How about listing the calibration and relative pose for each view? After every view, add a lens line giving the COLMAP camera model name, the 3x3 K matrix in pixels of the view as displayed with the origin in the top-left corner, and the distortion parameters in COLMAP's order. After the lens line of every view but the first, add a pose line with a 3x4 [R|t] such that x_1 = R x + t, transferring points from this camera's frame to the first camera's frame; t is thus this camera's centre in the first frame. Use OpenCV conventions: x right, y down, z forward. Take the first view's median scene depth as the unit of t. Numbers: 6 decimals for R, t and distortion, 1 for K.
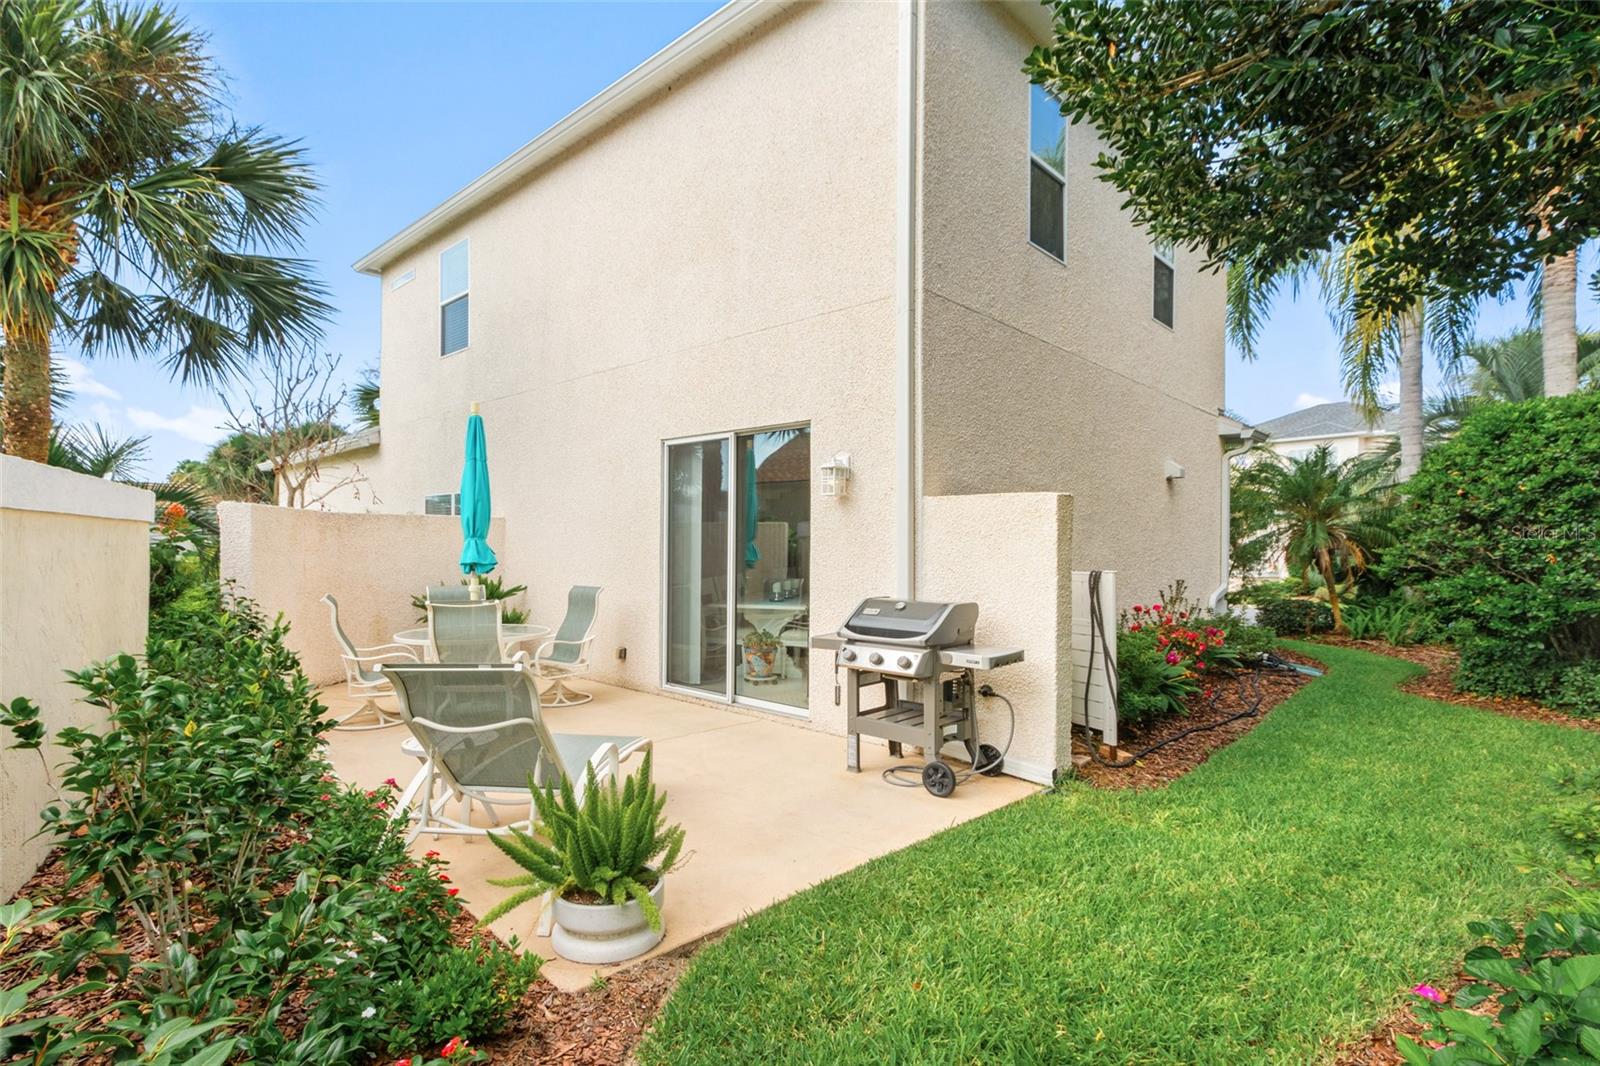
lens RADIAL K [[838.9, 0, 806.9], [0, 838.9, 520.9], [0, 0, 1]] dist [0.002724, -0.000896]
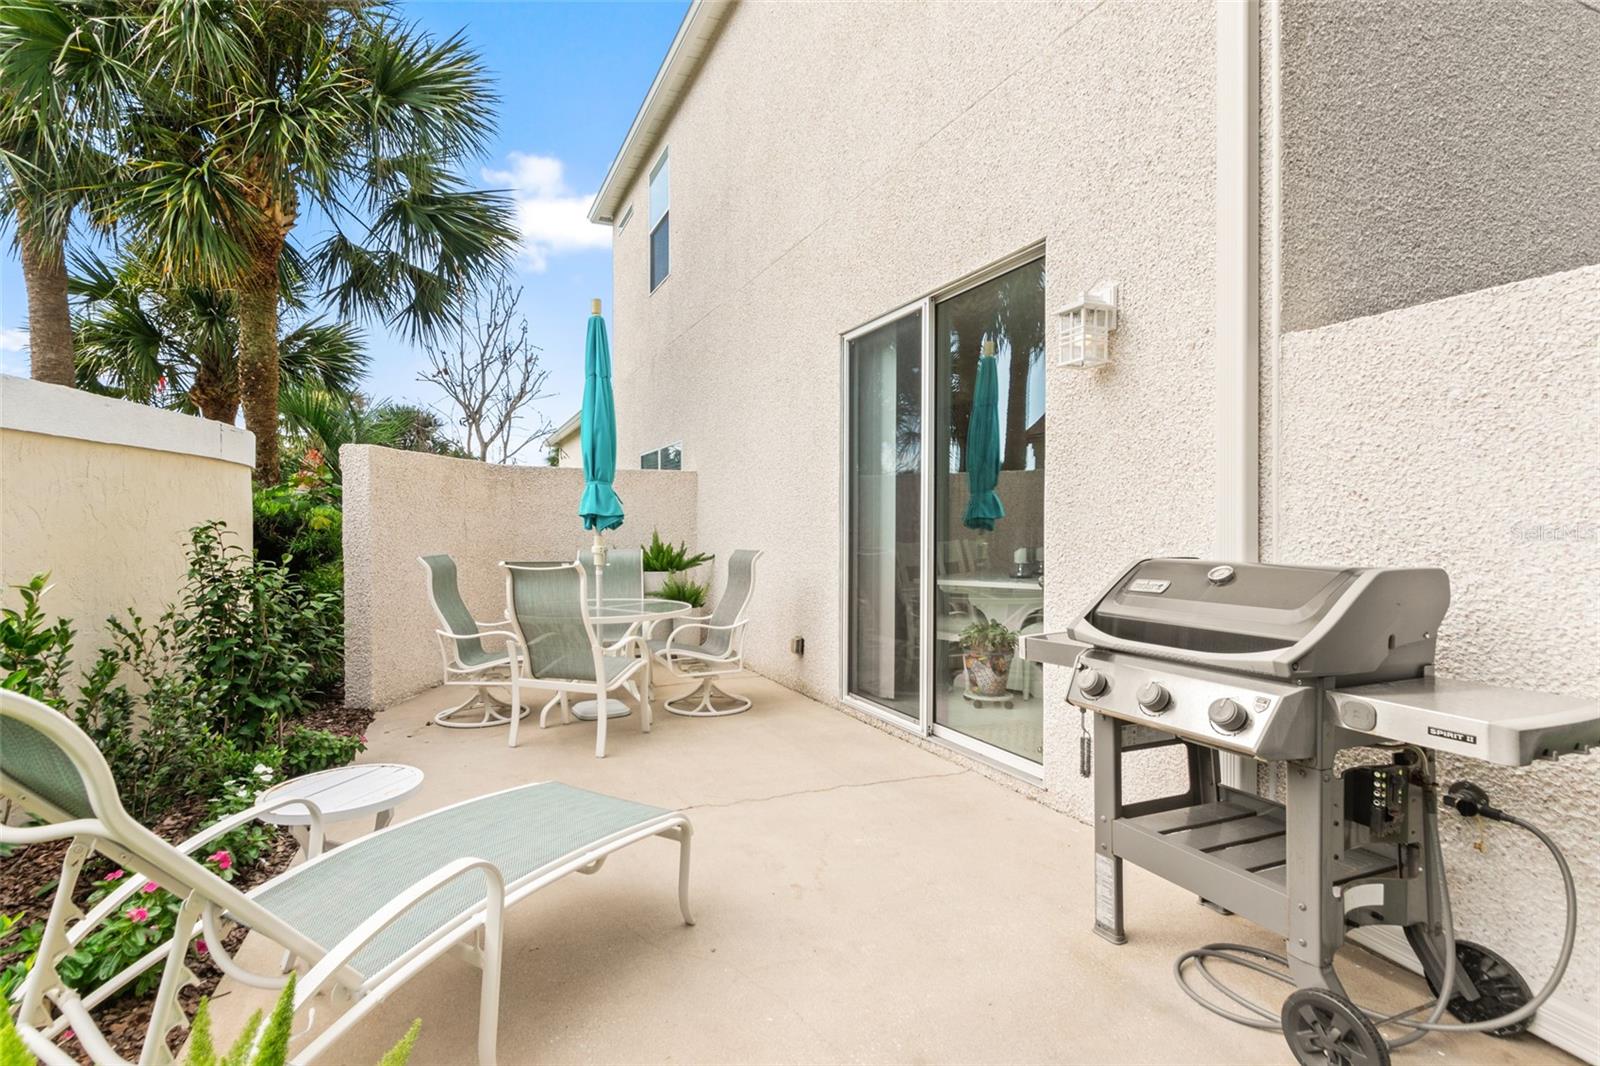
lens RADIAL K [[838.9, 0, 806.9], [0, 838.9, 520.9], [0, 0, 1]] dist [0.002724, -0.000896]
pose [[0.931308, -0.001238, -0.364232, 0.066261], [0.005847, 0.999916, 0.011552, 0.063852], [0.364187, -0.012888, 0.931237, 0.496572]]
